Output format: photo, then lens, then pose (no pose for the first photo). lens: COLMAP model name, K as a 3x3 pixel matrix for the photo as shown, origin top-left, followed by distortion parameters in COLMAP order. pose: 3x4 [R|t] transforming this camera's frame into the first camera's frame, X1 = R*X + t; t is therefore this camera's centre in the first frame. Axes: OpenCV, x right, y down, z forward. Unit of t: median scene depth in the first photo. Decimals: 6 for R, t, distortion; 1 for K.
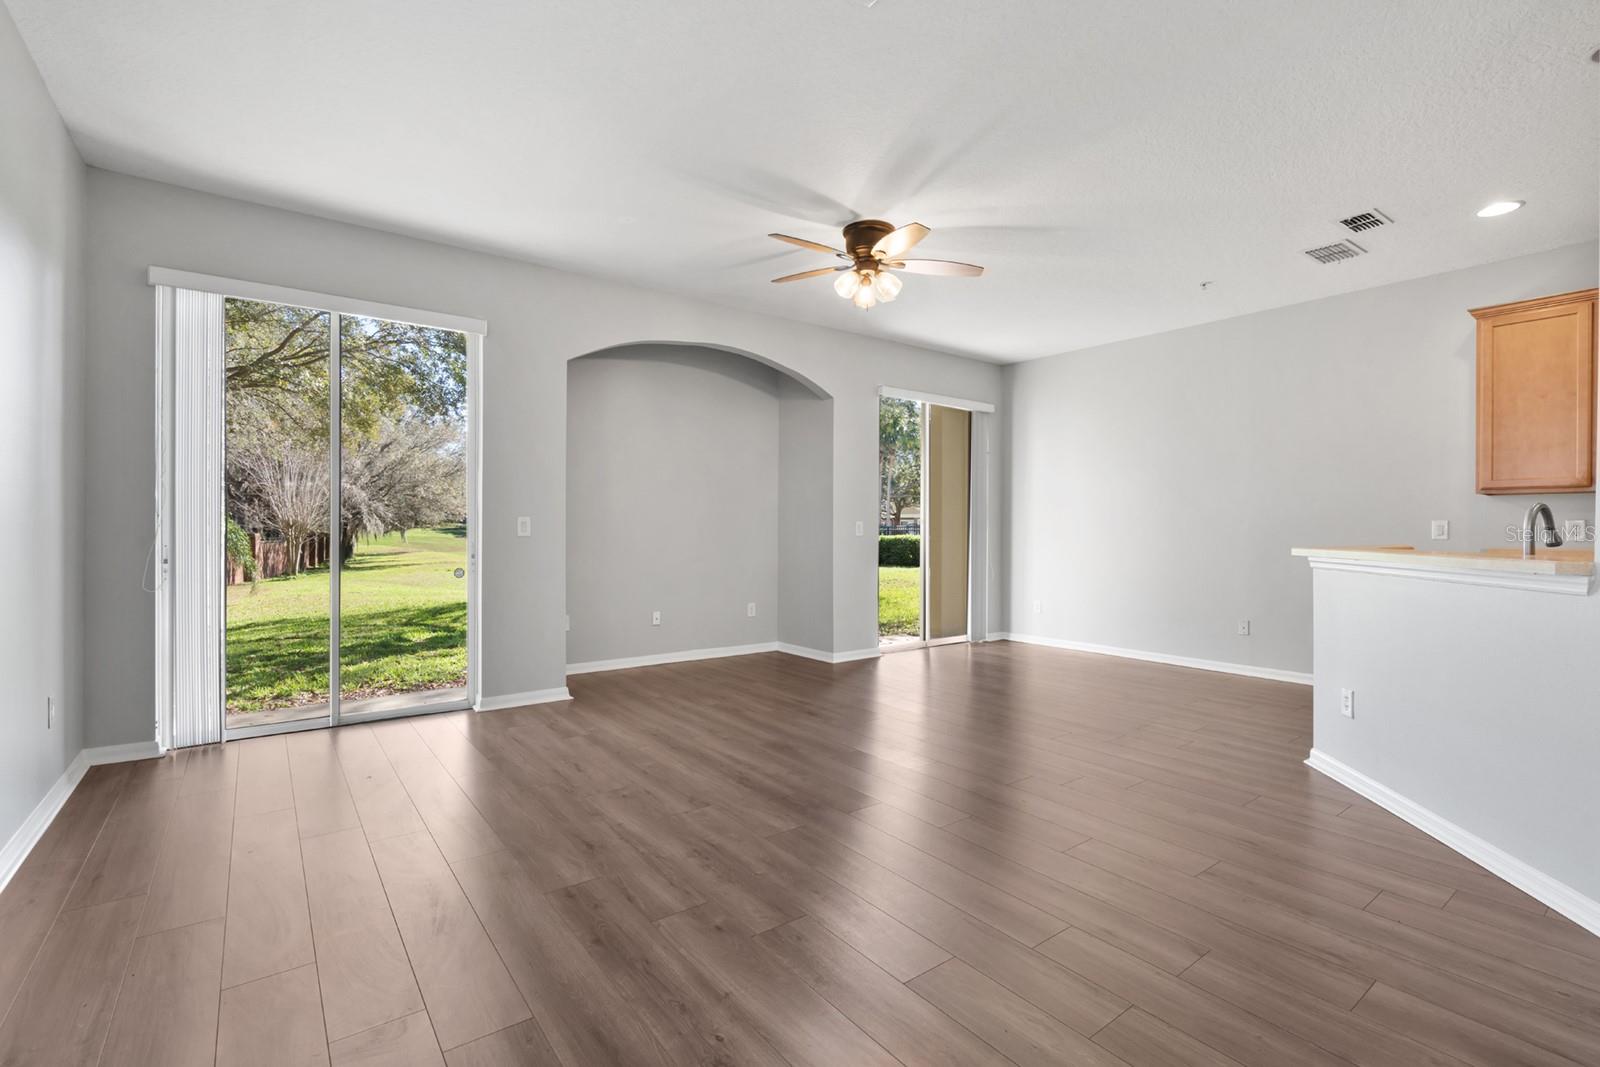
lens RADIAL K [[728.0, 0, 796.5], [0, 728.0, 529.8], [0, 0, 1]] dist [0.000992, 0.000276]
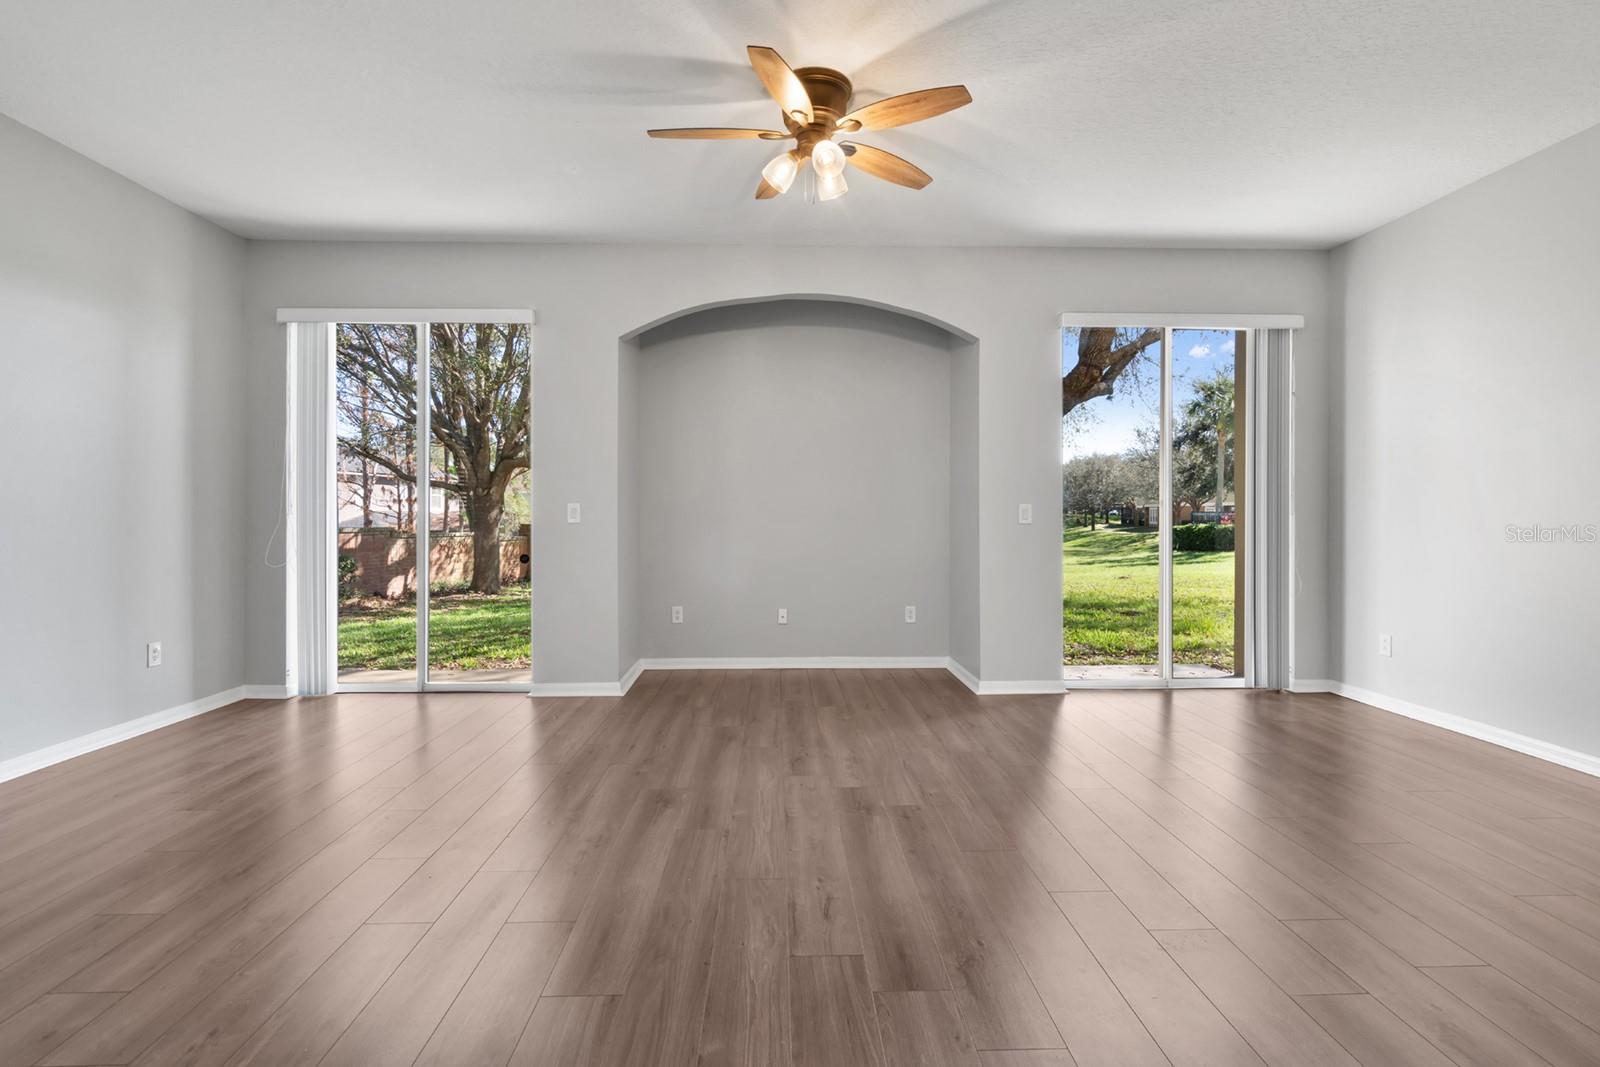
lens RADIAL K [[735.7, 0, 796.3], [0, 735.7, 515.0], [0, 0, 1]] dist [0.000804, 0.000436]
pose [[0.815403, -0.004883, -0.578874, 0.504982], [0.003513, 0.999988, -0.003486, 0.002732], [0.578884, 0.000809, 0.815410, 0.420038]]
